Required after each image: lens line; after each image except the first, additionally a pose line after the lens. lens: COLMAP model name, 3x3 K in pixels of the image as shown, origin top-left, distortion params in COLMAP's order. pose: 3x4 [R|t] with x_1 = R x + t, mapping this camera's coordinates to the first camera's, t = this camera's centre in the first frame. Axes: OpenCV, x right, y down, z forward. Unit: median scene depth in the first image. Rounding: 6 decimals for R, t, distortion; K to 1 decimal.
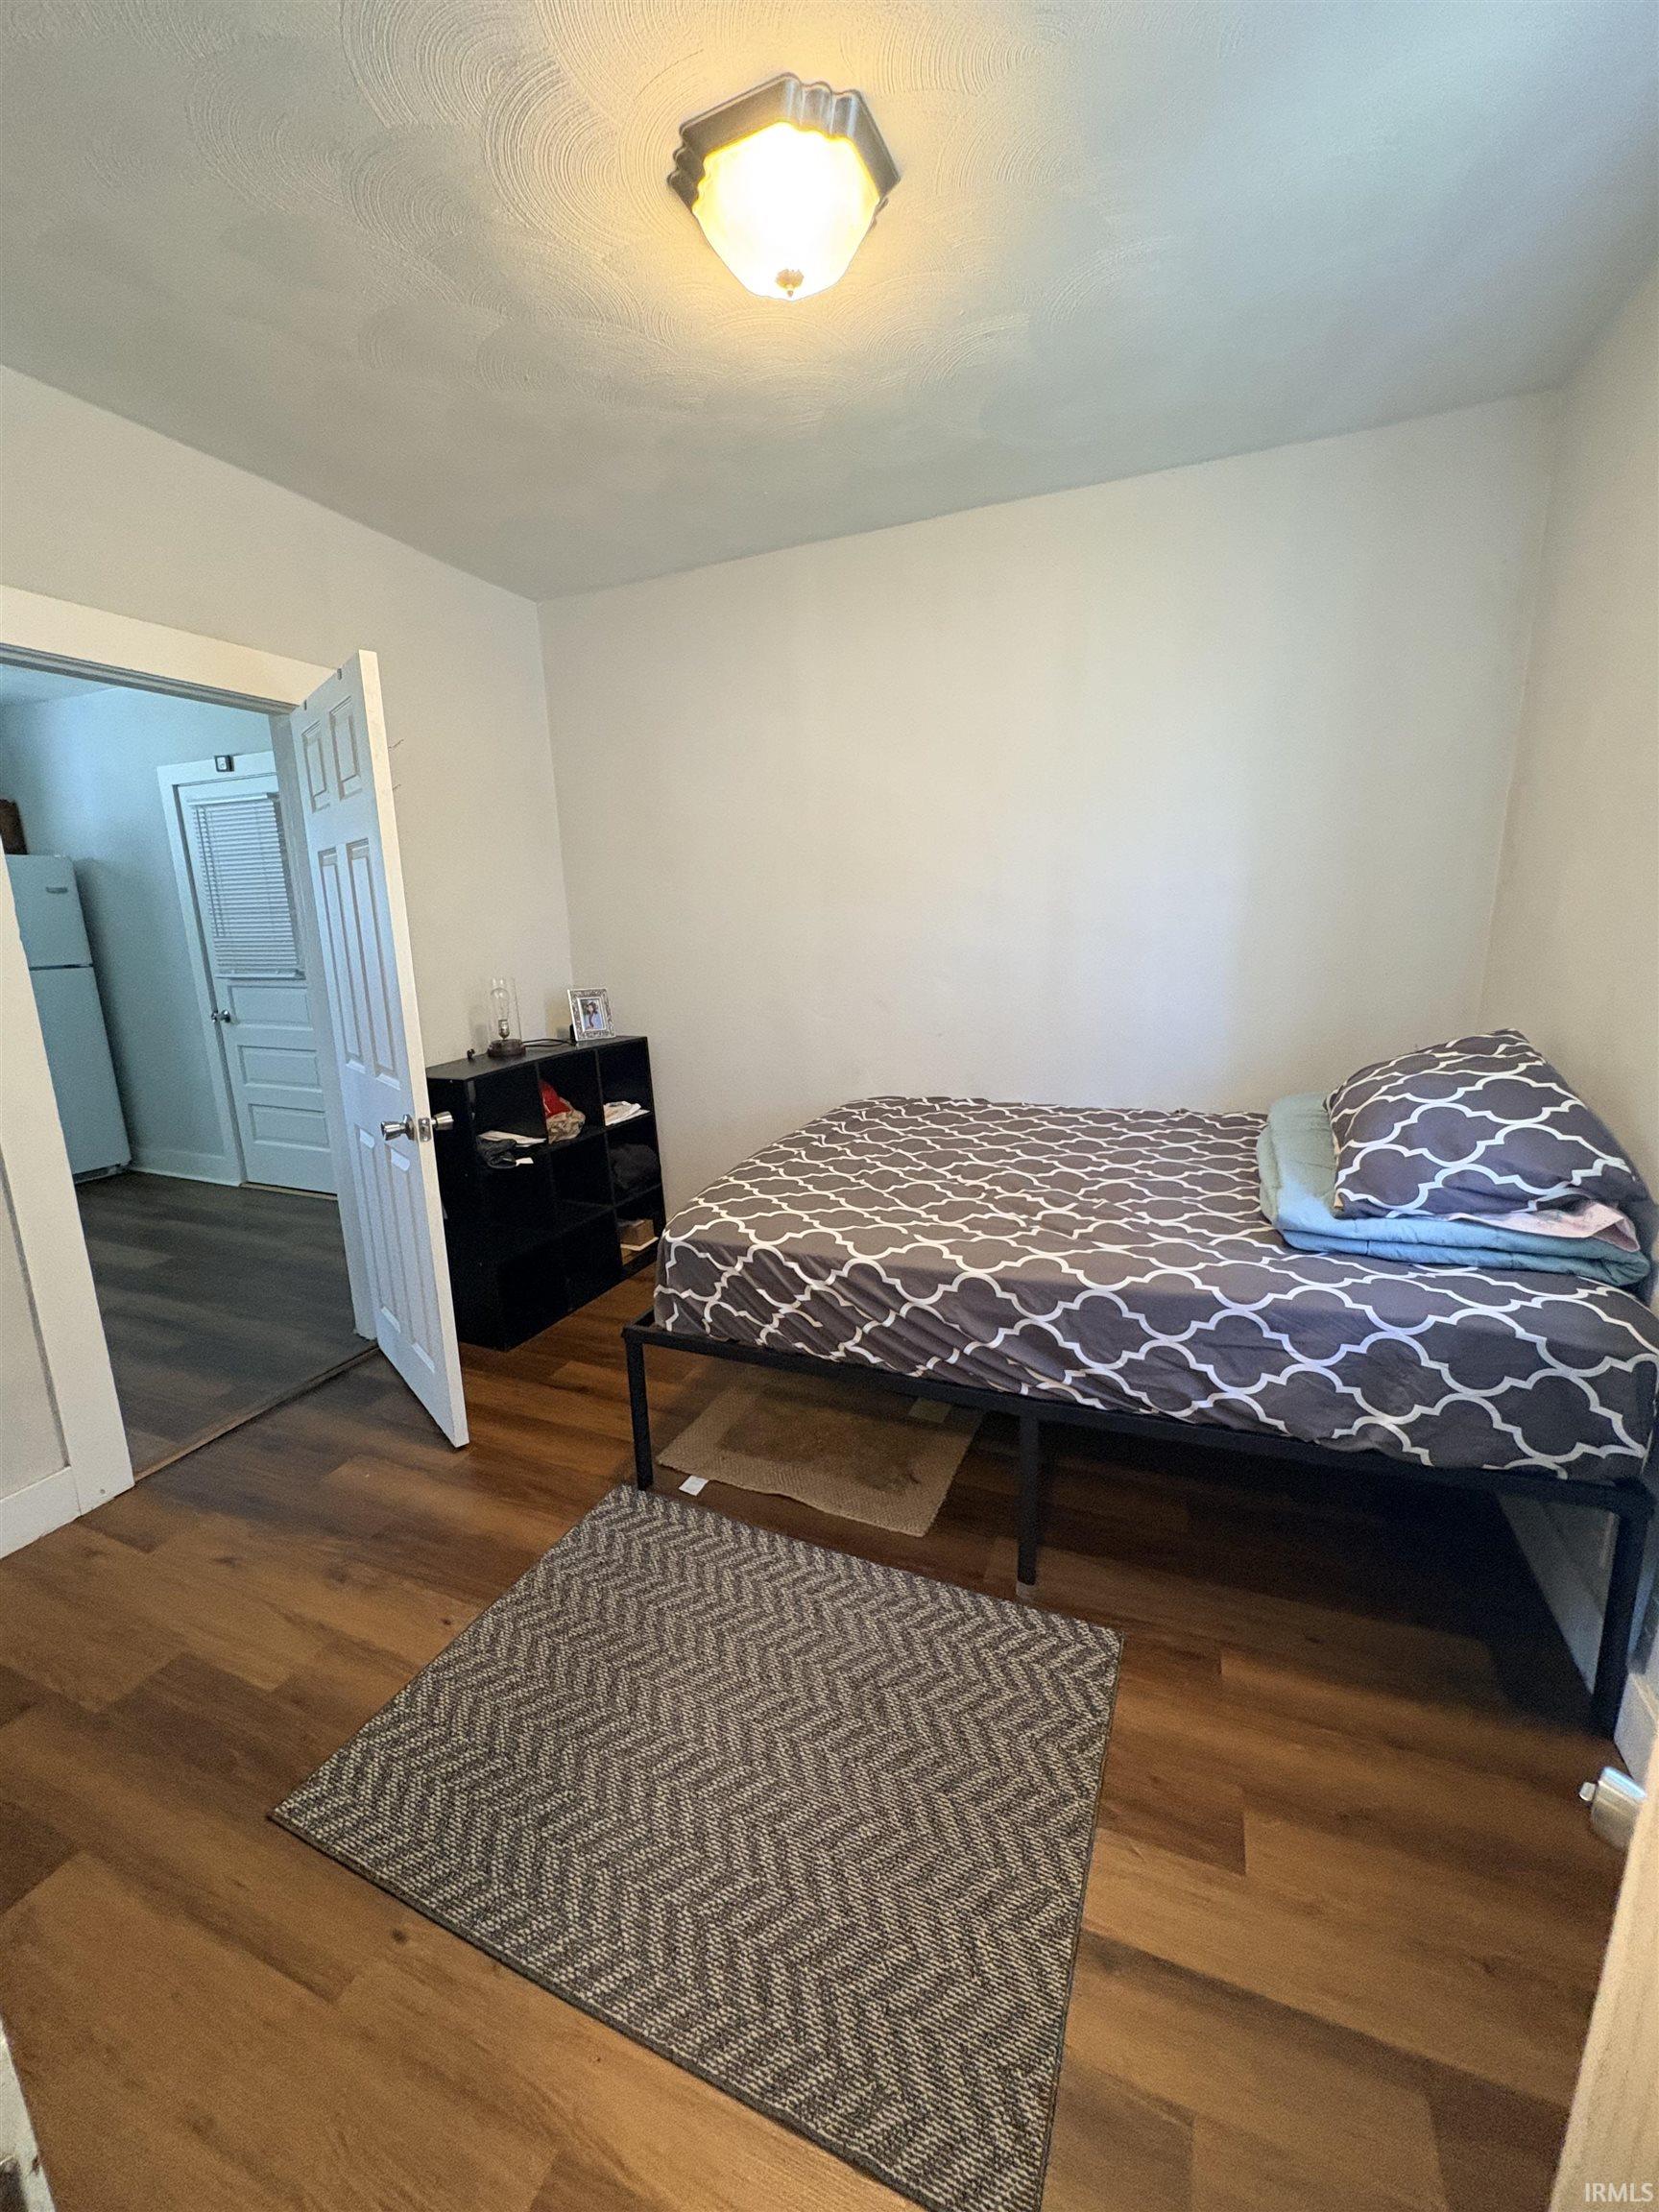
lens RADIAL K [[879.5, 0, 829.8], [0, 879.5, 1114.2], [0, 0, 1]] dist [0.001973, 0.000785]
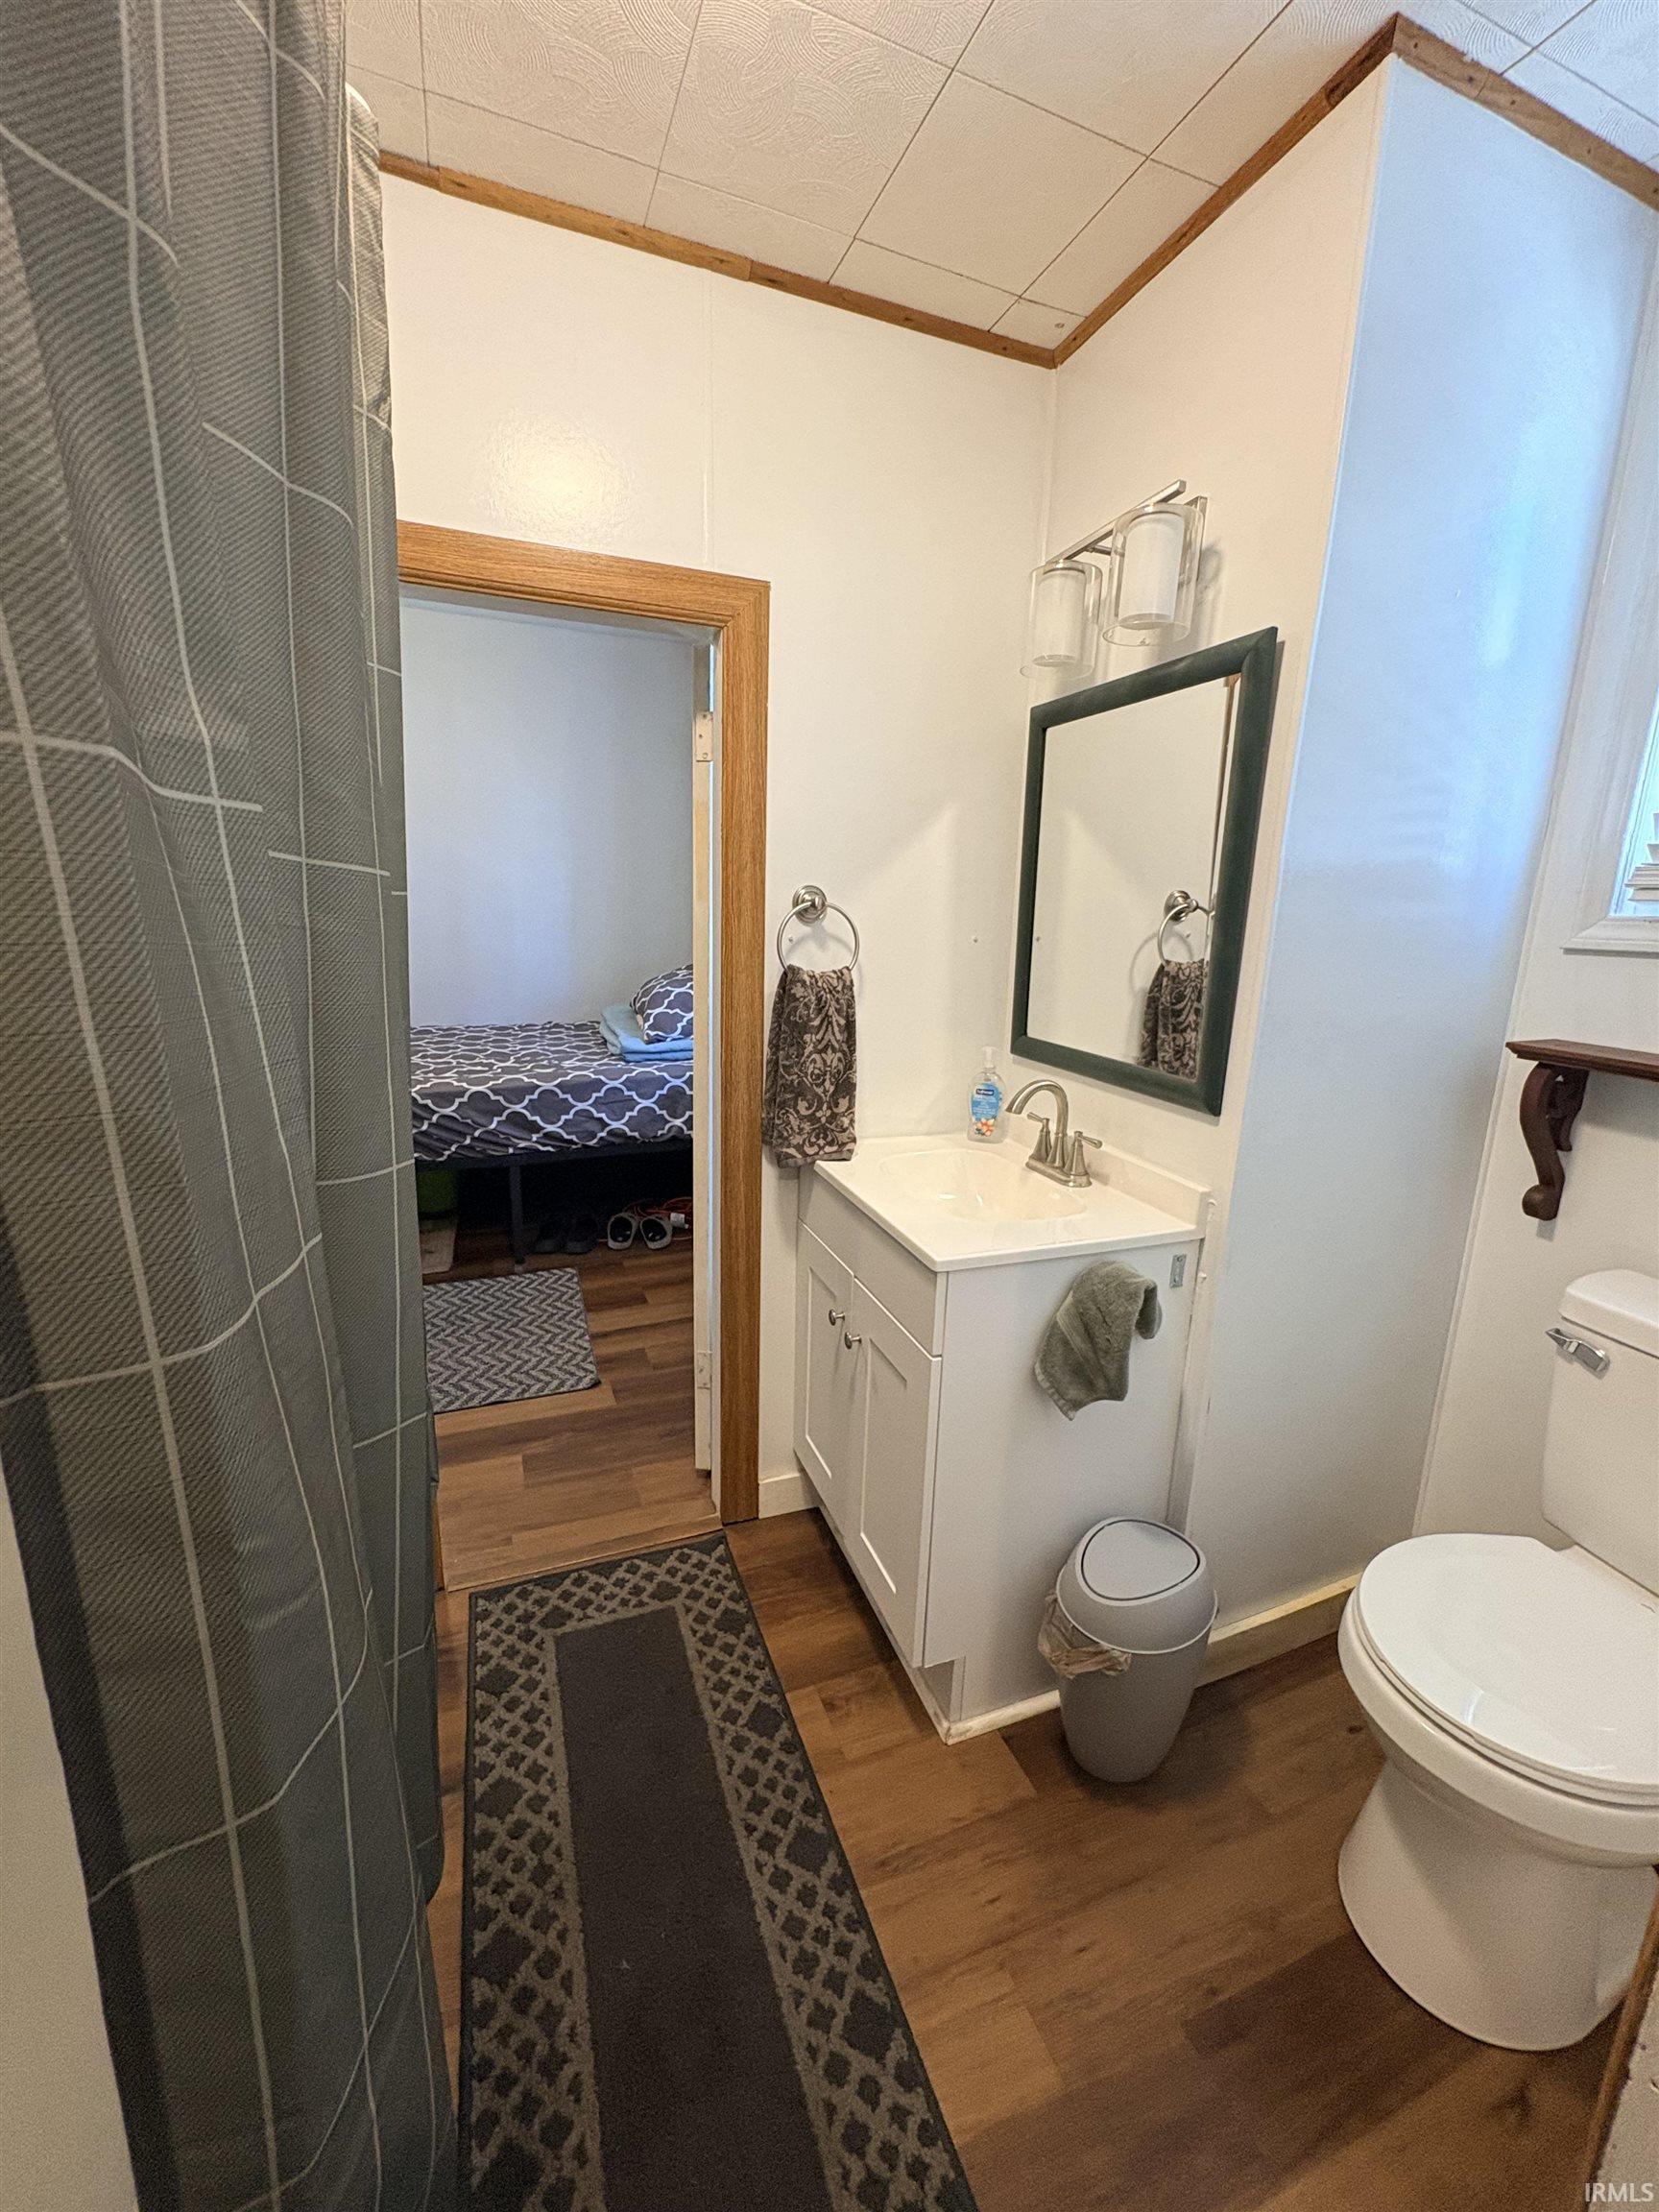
lens RADIAL K [[879.5, 0, 839.3], [0, 879.5, 1107.9], [0, 0, 1]] dist [0.001973, 0.000785]
pose [[0.711888, -0.112085, 0.693291, -0.564464], [0.110997, 0.992731, 0.046522, 0.220360], [-0.693466, 0.043835, 0.719155, -0.815191]]
